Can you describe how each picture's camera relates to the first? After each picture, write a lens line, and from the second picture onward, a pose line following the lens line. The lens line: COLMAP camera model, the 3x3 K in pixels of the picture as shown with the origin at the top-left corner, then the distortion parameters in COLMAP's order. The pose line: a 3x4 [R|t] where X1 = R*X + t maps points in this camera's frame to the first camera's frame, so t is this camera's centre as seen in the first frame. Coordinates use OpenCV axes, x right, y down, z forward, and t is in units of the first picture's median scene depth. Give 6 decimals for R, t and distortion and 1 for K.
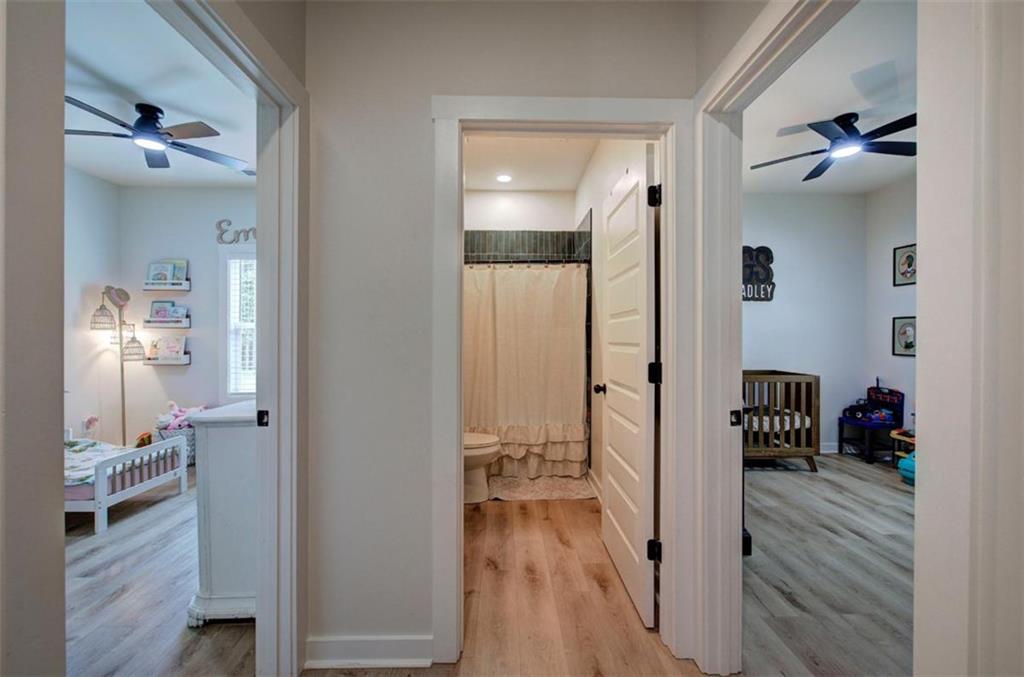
lens RADIAL K [[431.8, 0, 516.9], [0, 431.8, 338.1], [0, 0, 1]] dist [-0.000992, -0.000562]
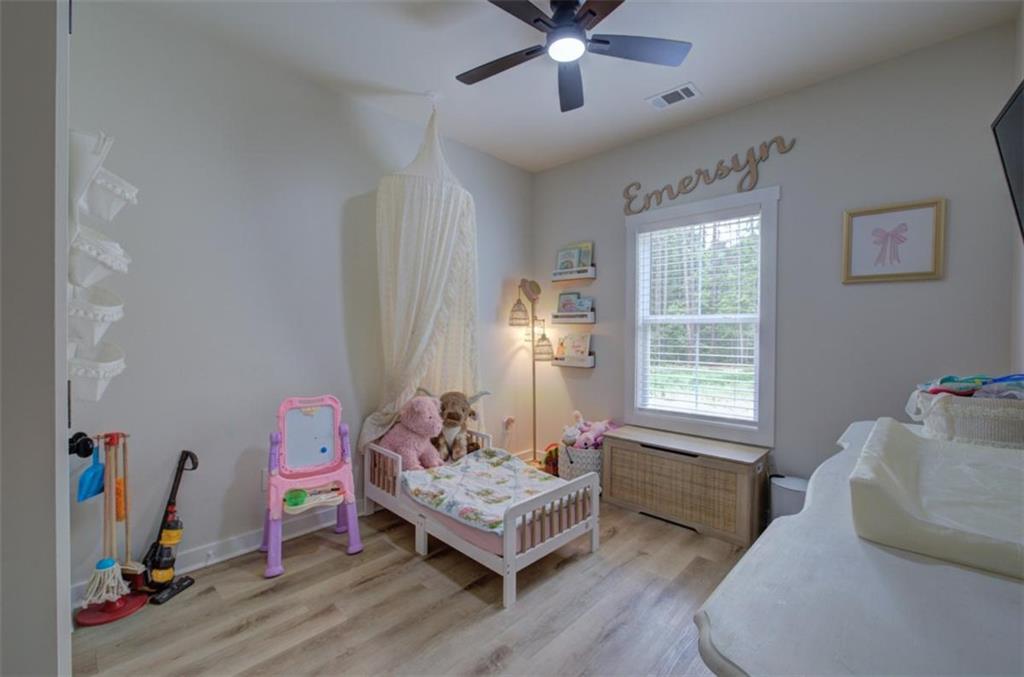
lens RADIAL K [[431.8, 0, 516.9], [0, 431.8, 338.1], [0, 0, 1]] dist [-0.000992, -0.000562]
pose [[0.709243, 0.011917, -0.704863, -0.305524], [-0.008342, 0.999929, 0.008512, -0.001218], [0.704914, -0.000157, 0.709292, 0.335528]]
